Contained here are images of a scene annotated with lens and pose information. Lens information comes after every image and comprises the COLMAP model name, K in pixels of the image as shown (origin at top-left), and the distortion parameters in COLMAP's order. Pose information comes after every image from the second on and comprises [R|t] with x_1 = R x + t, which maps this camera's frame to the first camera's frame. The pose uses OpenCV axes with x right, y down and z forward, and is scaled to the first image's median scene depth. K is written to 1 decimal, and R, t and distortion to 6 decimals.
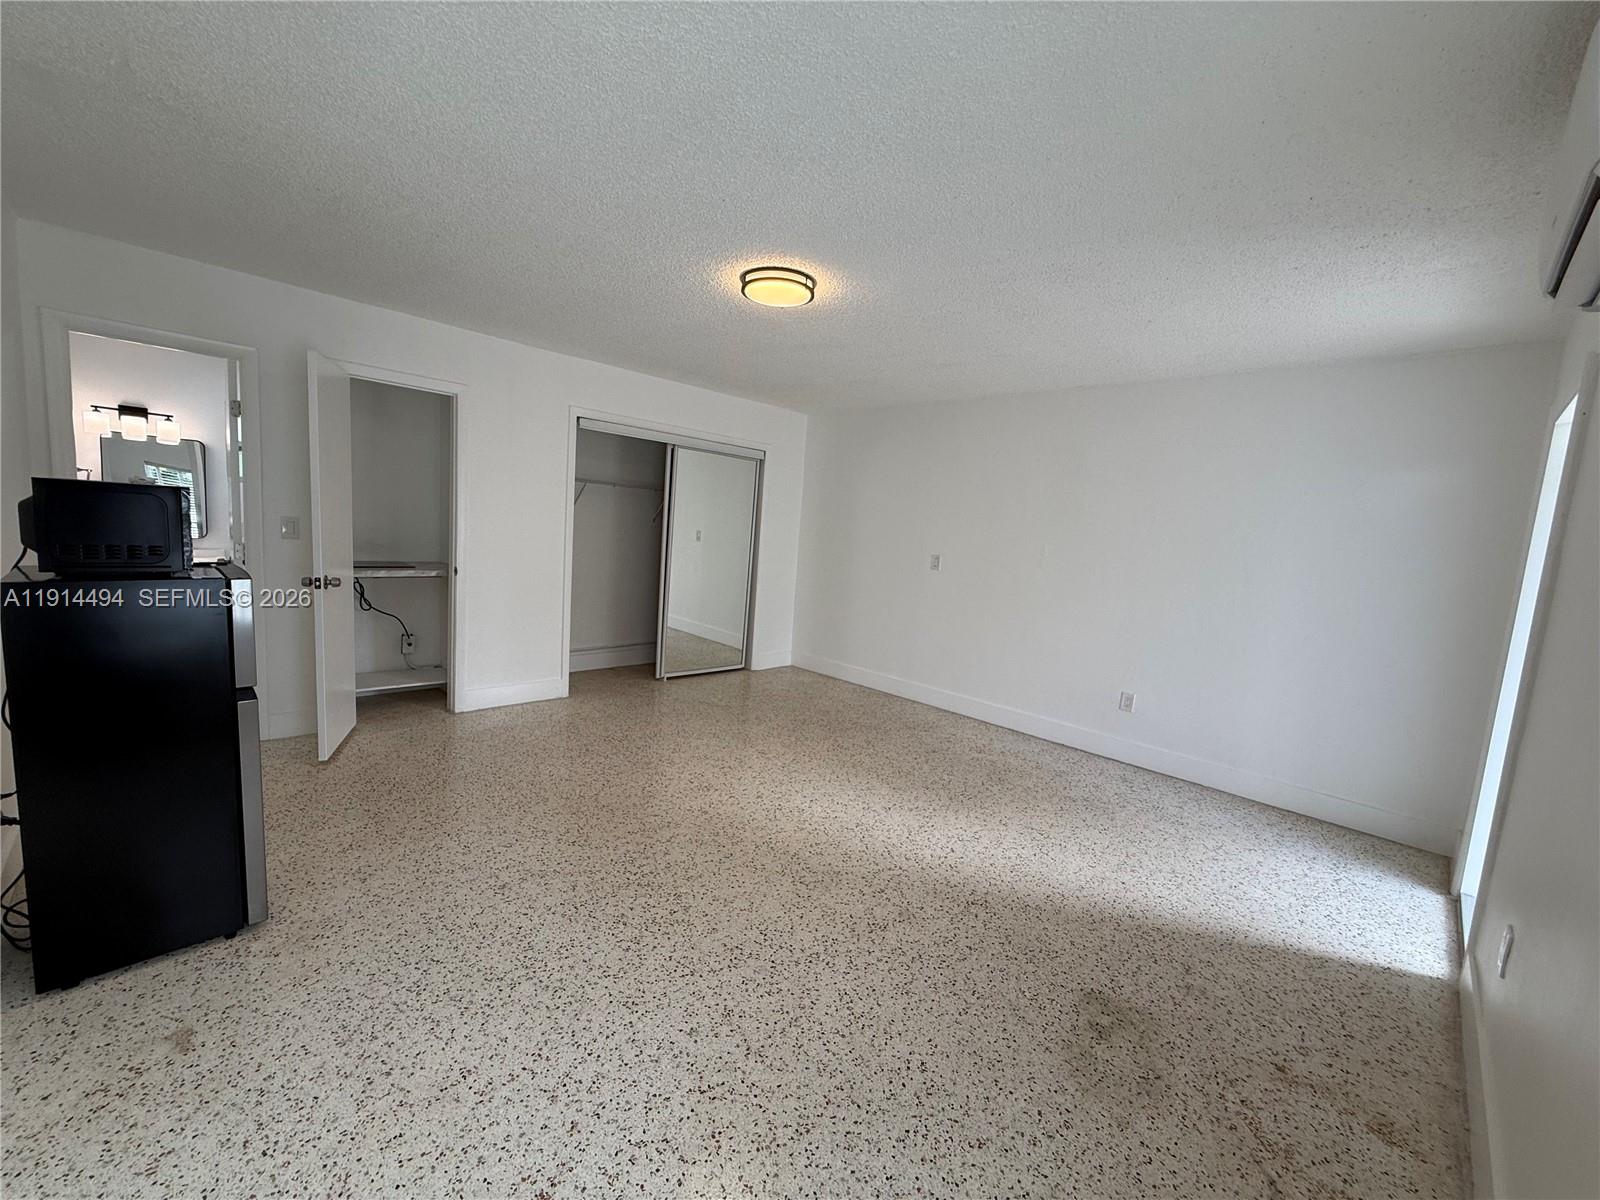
lens RADIAL K [[636.7, 0, 792.8], [0, 636.7, 605.3], [0, 0, 1]] dist [-0.001819, 0.001370]
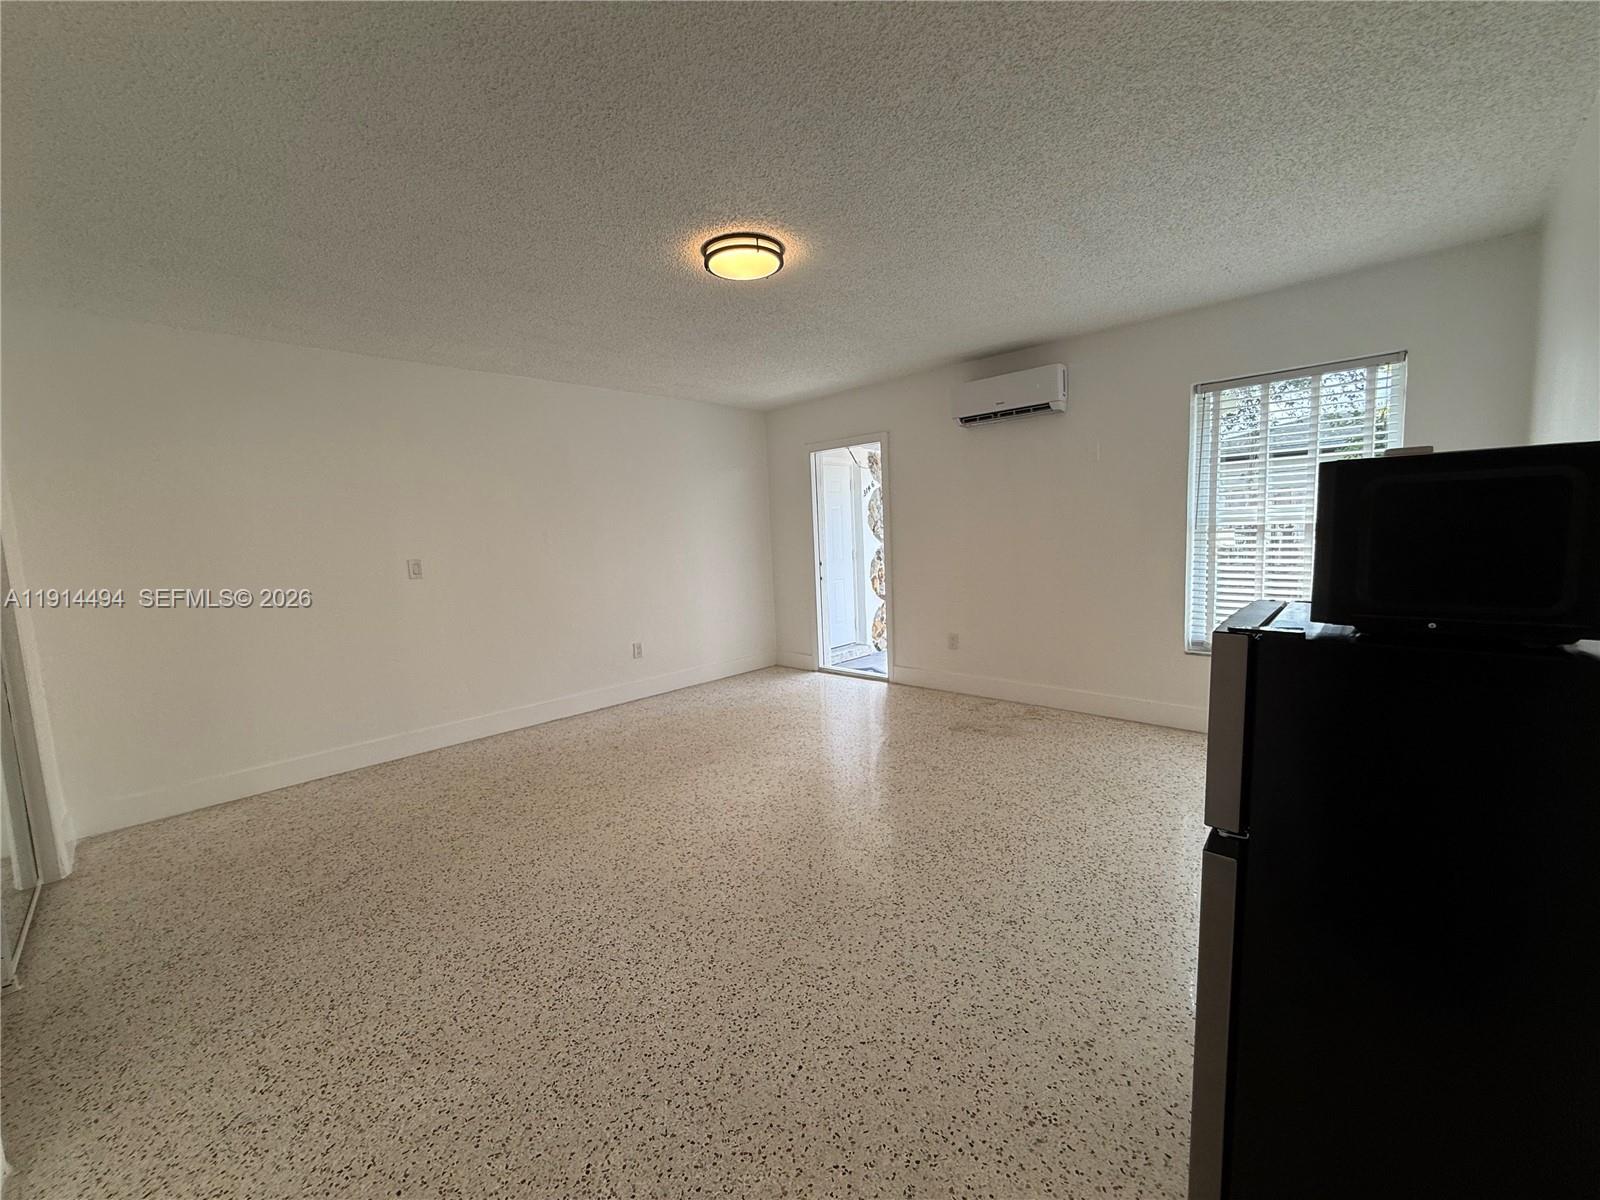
lens RADIAL K [[636.7, 0, 797.0], [0, 636.7, 602.6], [0, 0, 1]] dist [-0.001819, 0.001370]
pose [[-0.029096, -0.181309, 0.982996, -1.141535], [0.165769, 0.968919, 0.183619, -0.190612], [-0.985735, 0.168293, 0.001864, 1.118527]]
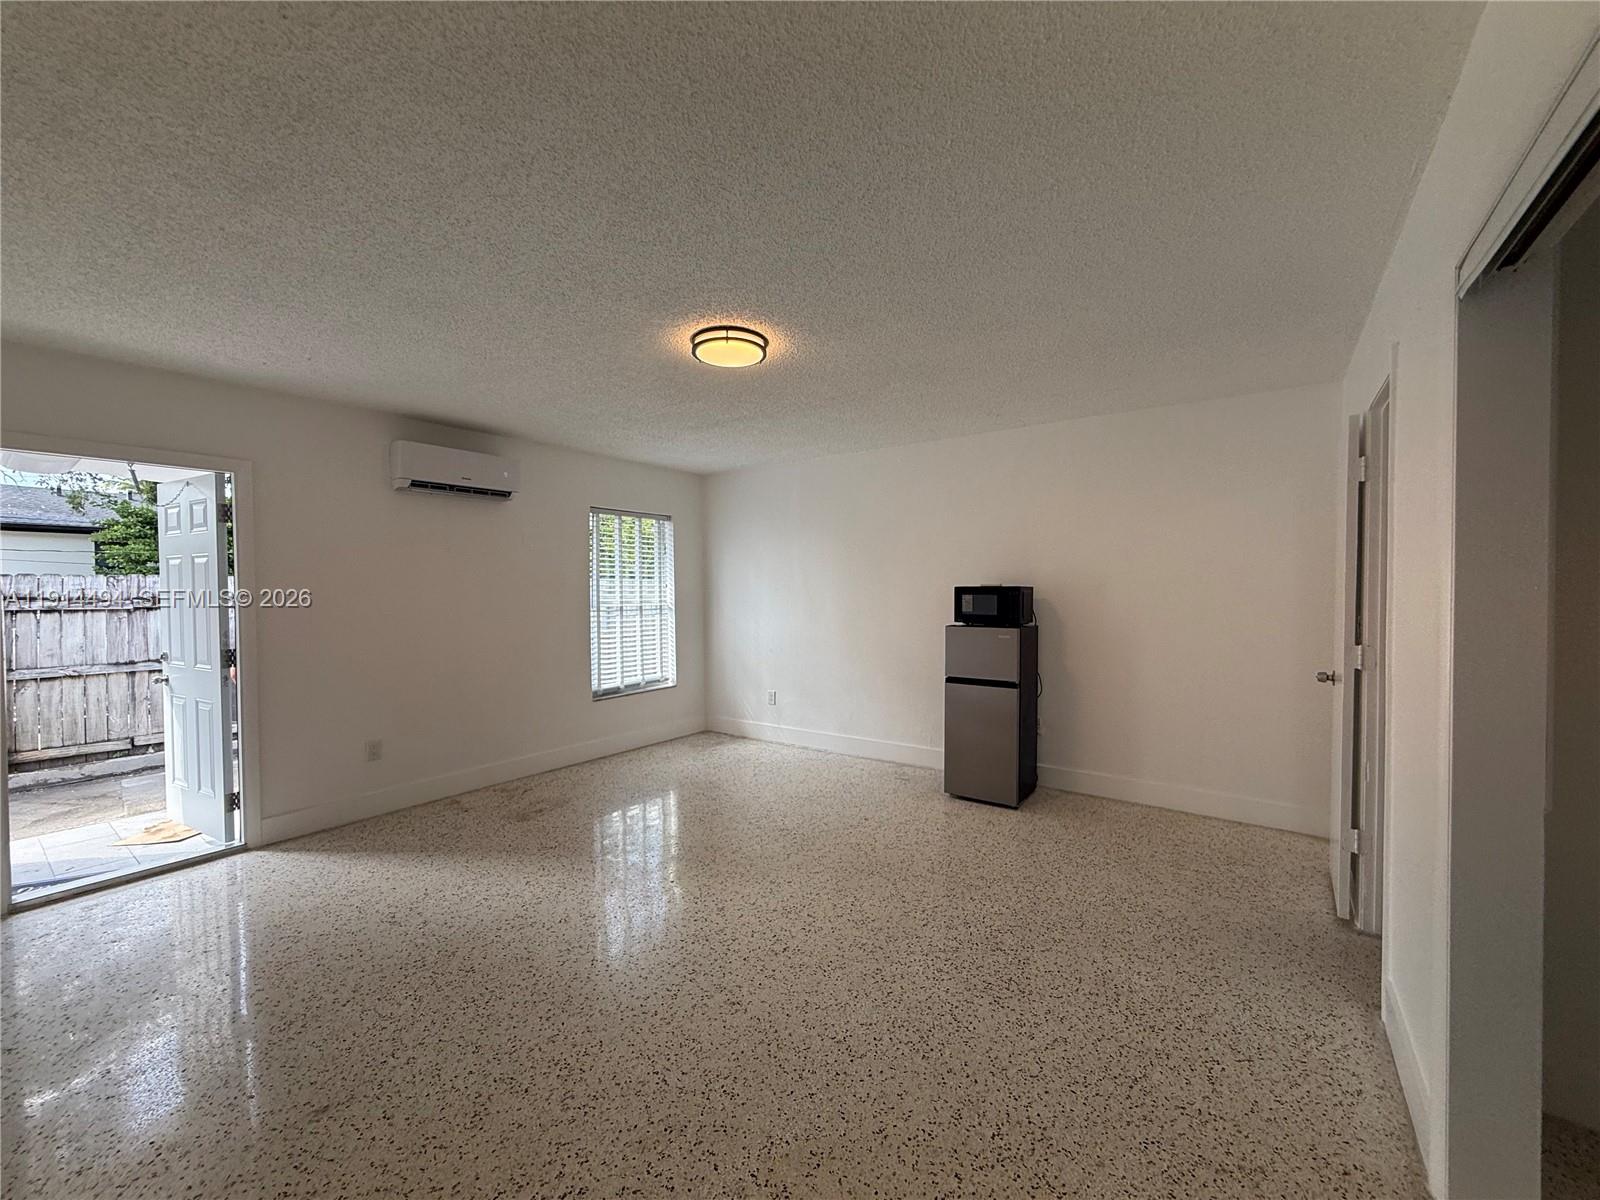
lens RADIAL K [[636.7, 0, 790.8], [0, 636.7, 603.4], [0, 0, 1]] dist [-0.001819, 0.001370]
pose [[-0.986656, -0.059417, -0.151590, 0.010318], [-0.080656, 0.987135, 0.138056, -0.281516], [0.141437, 0.148441, -0.978755, 2.268835]]
